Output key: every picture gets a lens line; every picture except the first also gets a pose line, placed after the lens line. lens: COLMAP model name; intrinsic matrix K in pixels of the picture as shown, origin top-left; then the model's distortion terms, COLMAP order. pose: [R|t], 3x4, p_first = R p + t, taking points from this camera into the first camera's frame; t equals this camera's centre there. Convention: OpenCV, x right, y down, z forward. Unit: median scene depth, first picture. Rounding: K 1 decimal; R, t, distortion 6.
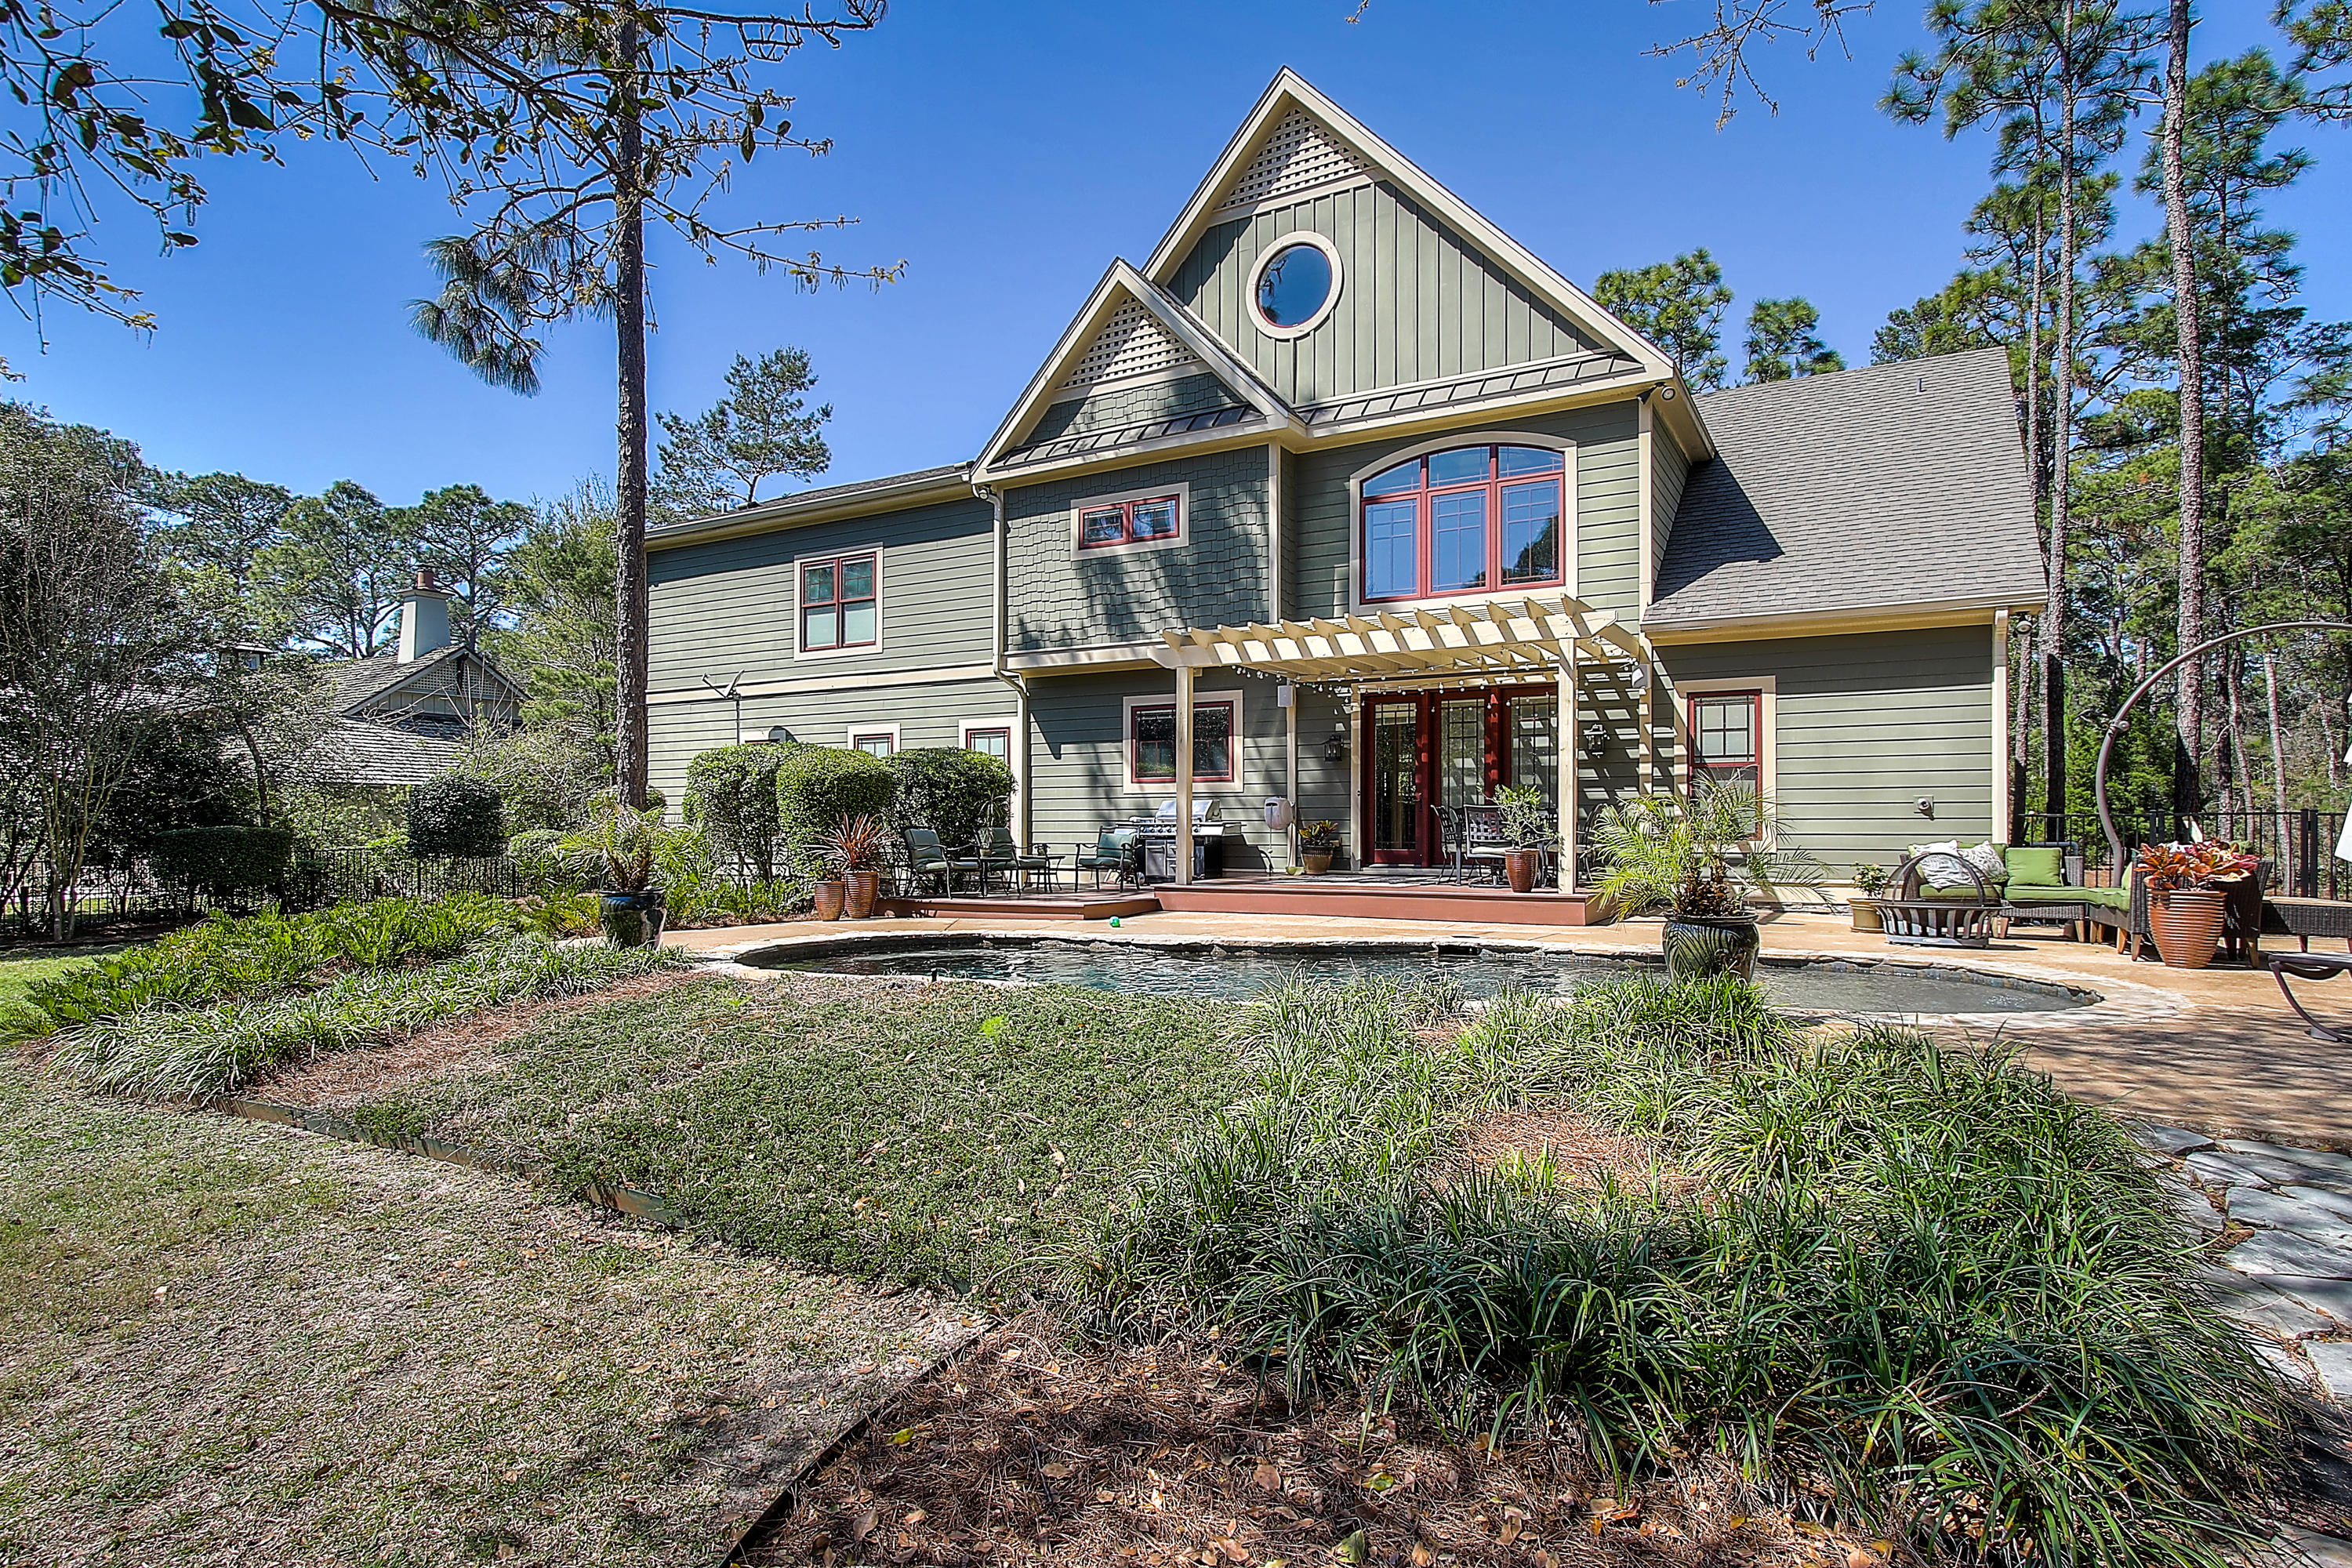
lens RADIAL K [[1236.9, 0, 1150.9], [0, 1236.9, 790.5], [0, 0, 1]] dist [0.000444, -0.000424]
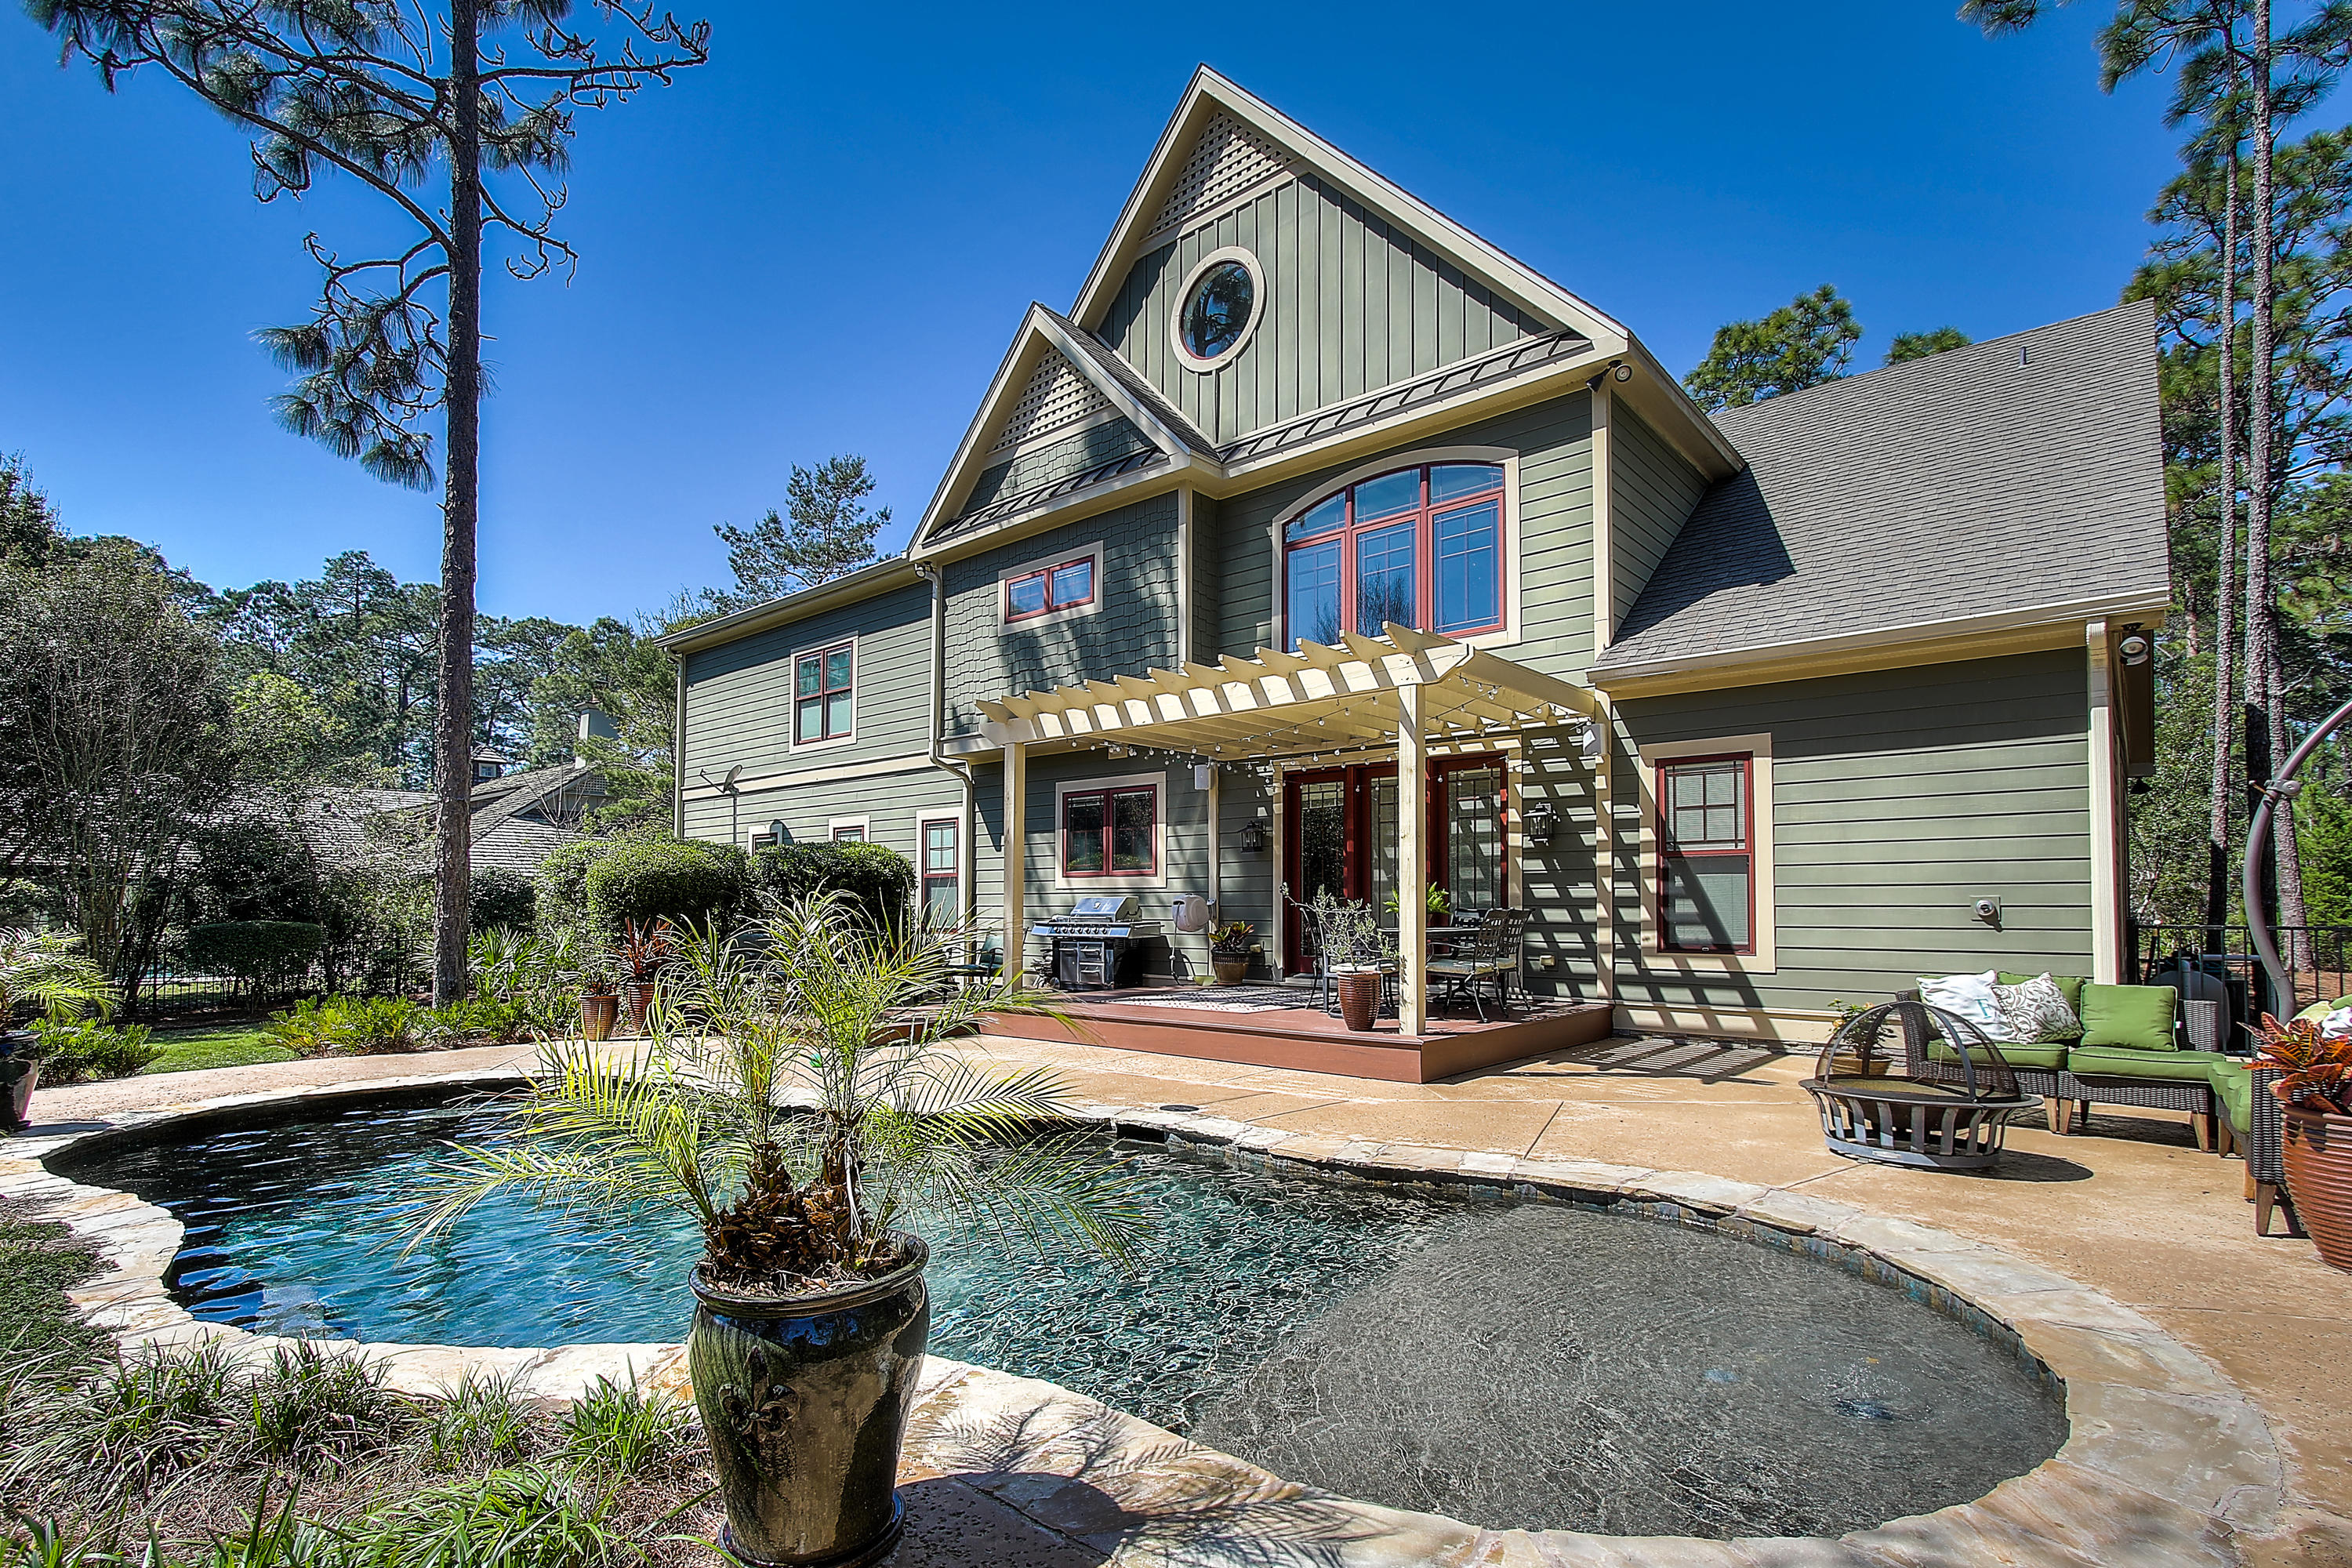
lens RADIAL K [[1095.5, 0, 1165.7], [0, 1095.5, 852.7], [0, 0, 1]] dist [0.001041, 0.001289]
pose [[0.982477, -0.008962, -0.186169, 0.224286], [0.005516, 0.999804, -0.019017, -0.008660], [0.186303, 0.017657, 0.982334, 0.239117]]
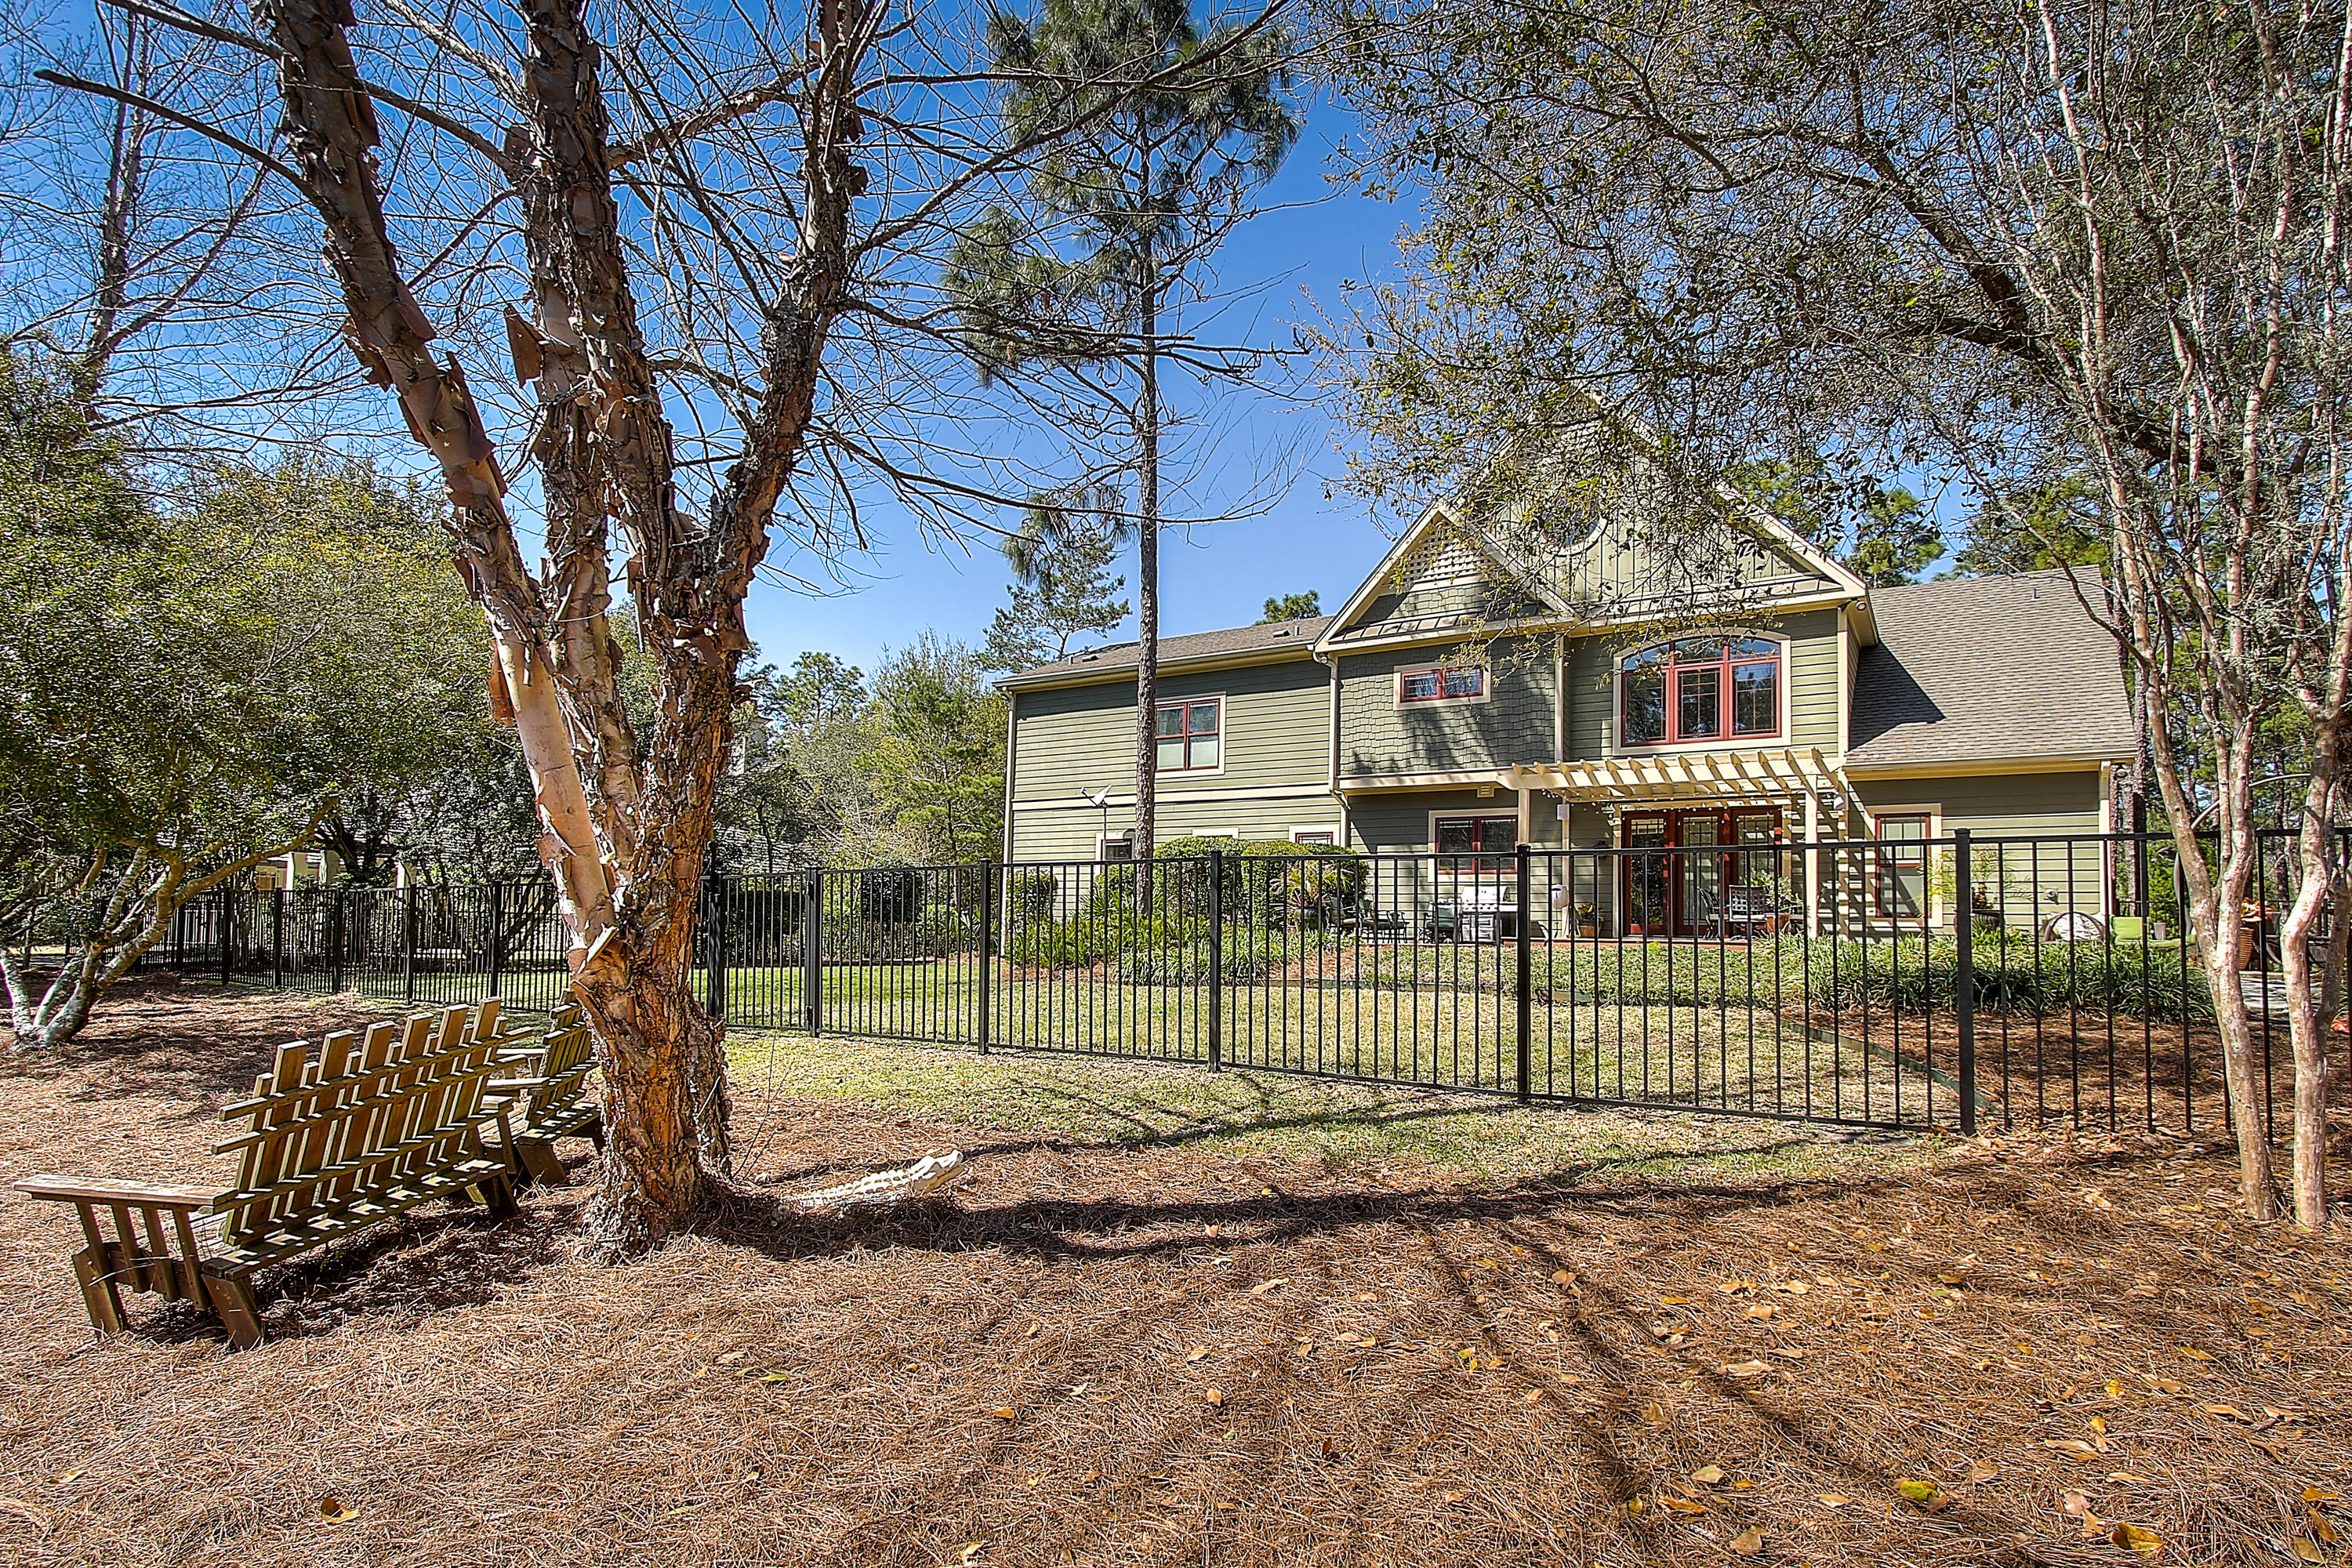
lens RADIAL K [[1205.7, 0, 1173.2], [0, 1205.7, 848.3], [0, 0, 1]] dist [0.000333, 0.000152]
pose [[0.998925, 0.022831, -0.040337, -0.268416], [-0.024956, 0.998284, -0.052981, 0.045456], [0.039059, 0.053931, 0.997780, -0.349059]]
